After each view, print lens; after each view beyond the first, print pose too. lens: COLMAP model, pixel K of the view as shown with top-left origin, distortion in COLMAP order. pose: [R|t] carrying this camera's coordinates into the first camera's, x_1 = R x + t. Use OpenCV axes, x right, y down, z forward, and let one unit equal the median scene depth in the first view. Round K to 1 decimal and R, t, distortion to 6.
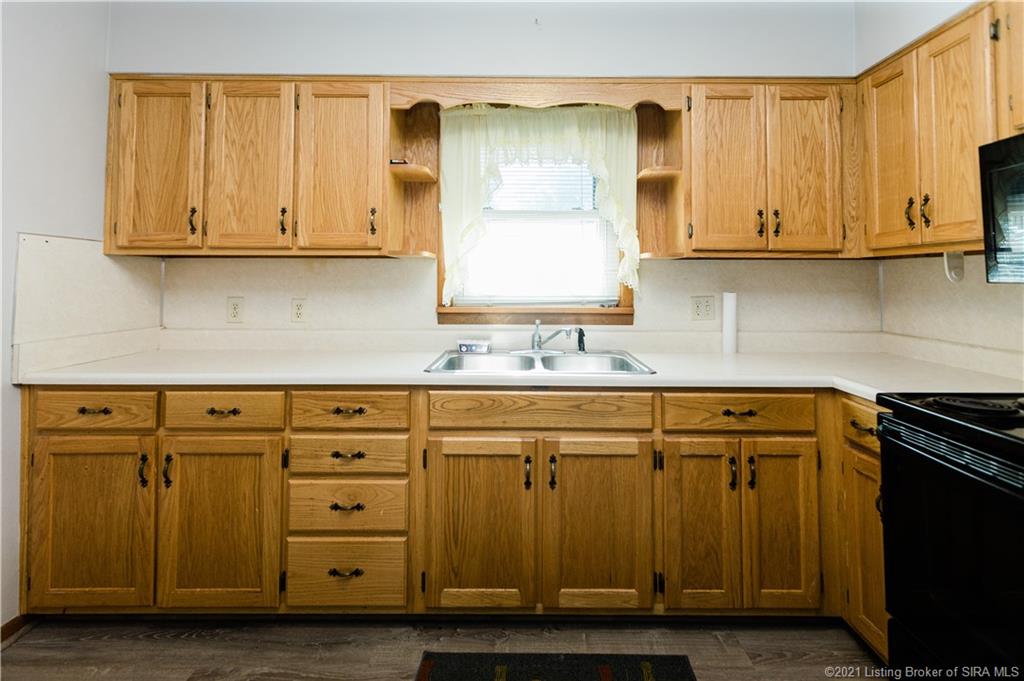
lens RADIAL K [[482.7, 0, 515.2], [0, 482.7, 319.1], [0, 0, 1]] dist [0.001485, -0.000070]
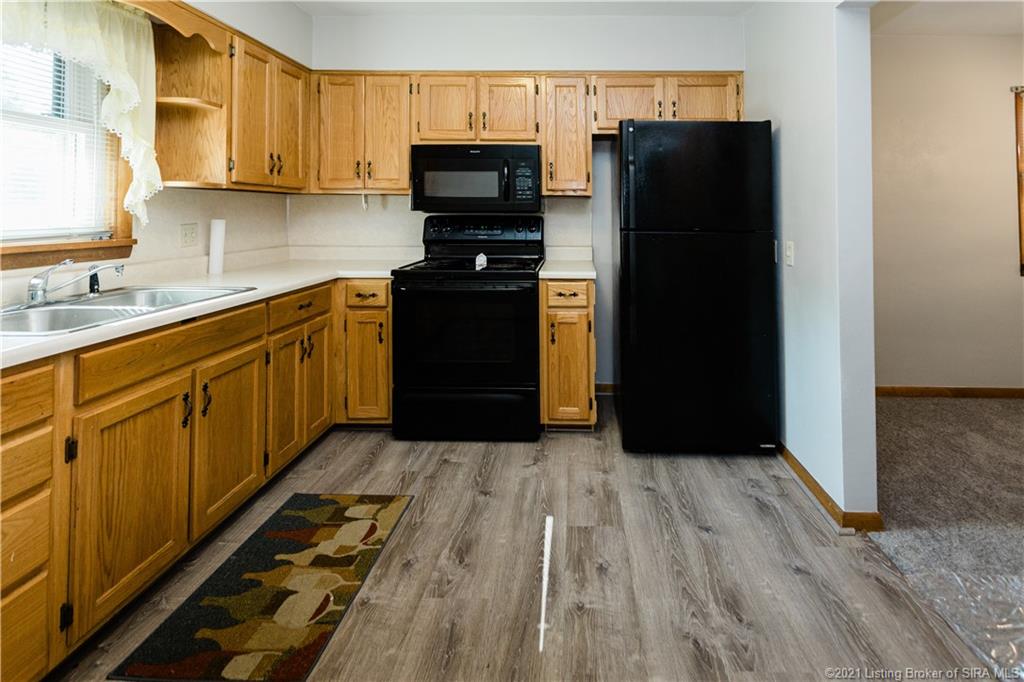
lens RADIAL K [[485.2, 0, 511.3], [0, 485.2, 334.9], [0, 0, 1]] dist [0.002201, -0.000635]
pose [[0.121563, -0.248720, 0.960917, -0.772706], [0.075023, 0.967629, 0.240966, -0.018167], [-0.989744, 0.042798, 0.136287, 0.190713]]
